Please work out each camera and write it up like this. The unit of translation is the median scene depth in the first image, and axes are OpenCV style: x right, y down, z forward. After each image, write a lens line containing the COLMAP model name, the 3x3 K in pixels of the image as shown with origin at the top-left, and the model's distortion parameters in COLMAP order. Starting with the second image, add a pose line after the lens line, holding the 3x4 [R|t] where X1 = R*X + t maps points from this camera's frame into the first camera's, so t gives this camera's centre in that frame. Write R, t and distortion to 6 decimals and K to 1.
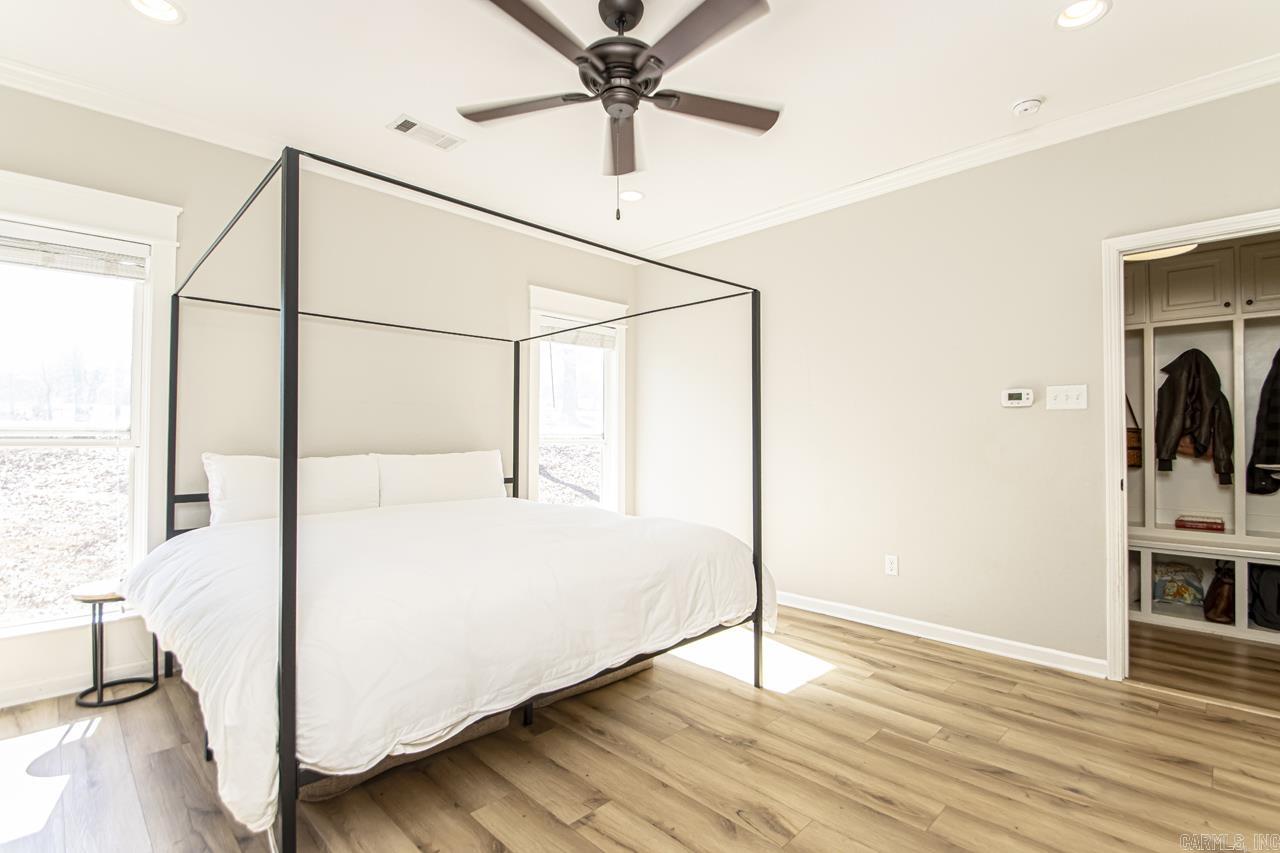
lens RADIAL K [[591.6, 0, 644.1], [0, 591.6, 425.7], [0, 0, 1]] dist [0.000737, -0.000036]
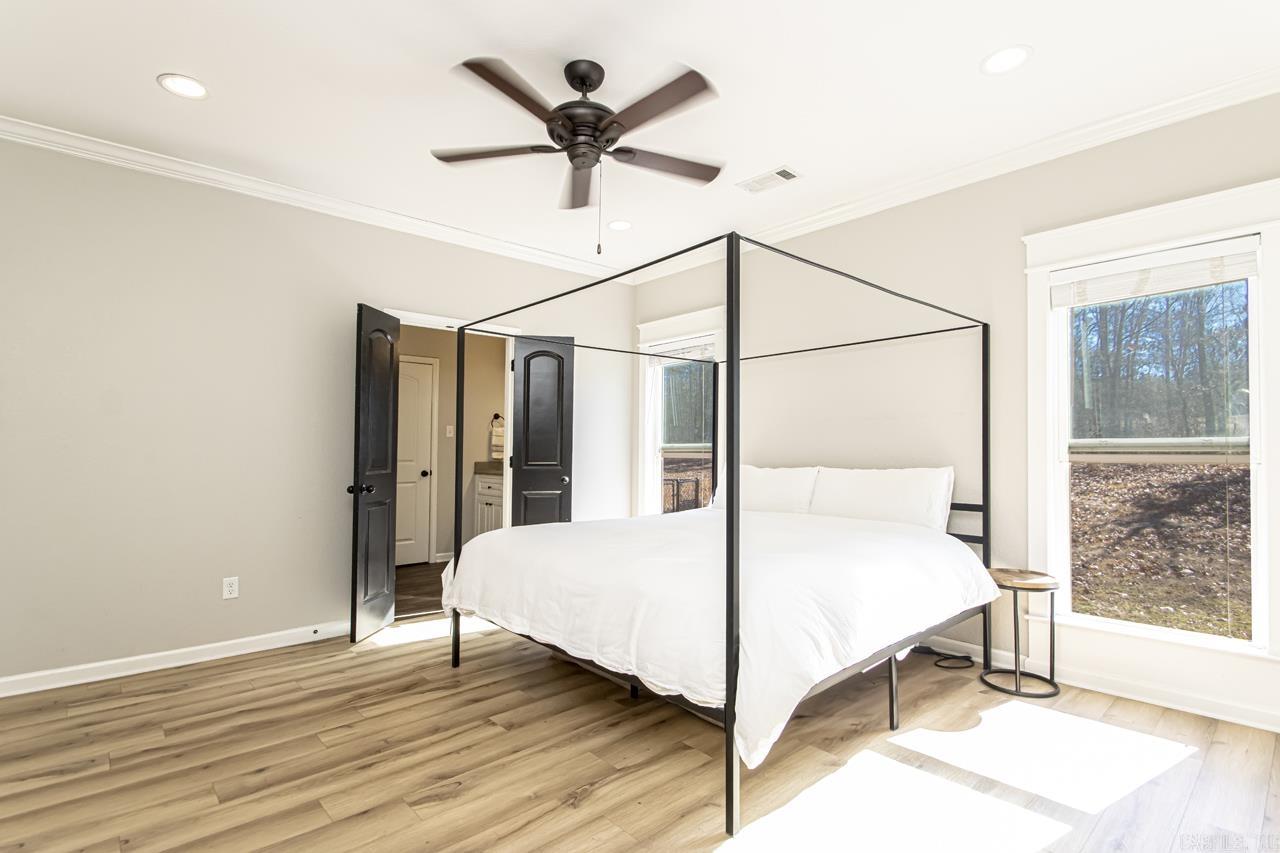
lens RADIAL K [[591.6, 0, 644.1], [0, 591.6, 425.7], [0, 0, 1]] dist [0.000737, -0.000036]
pose [[-0.027435, -0.039903, -0.998827, 1.080990], [0.022741, 0.998919, -0.040532, 0.014177], [0.999365, -0.023827, -0.026498, 1.149082]]
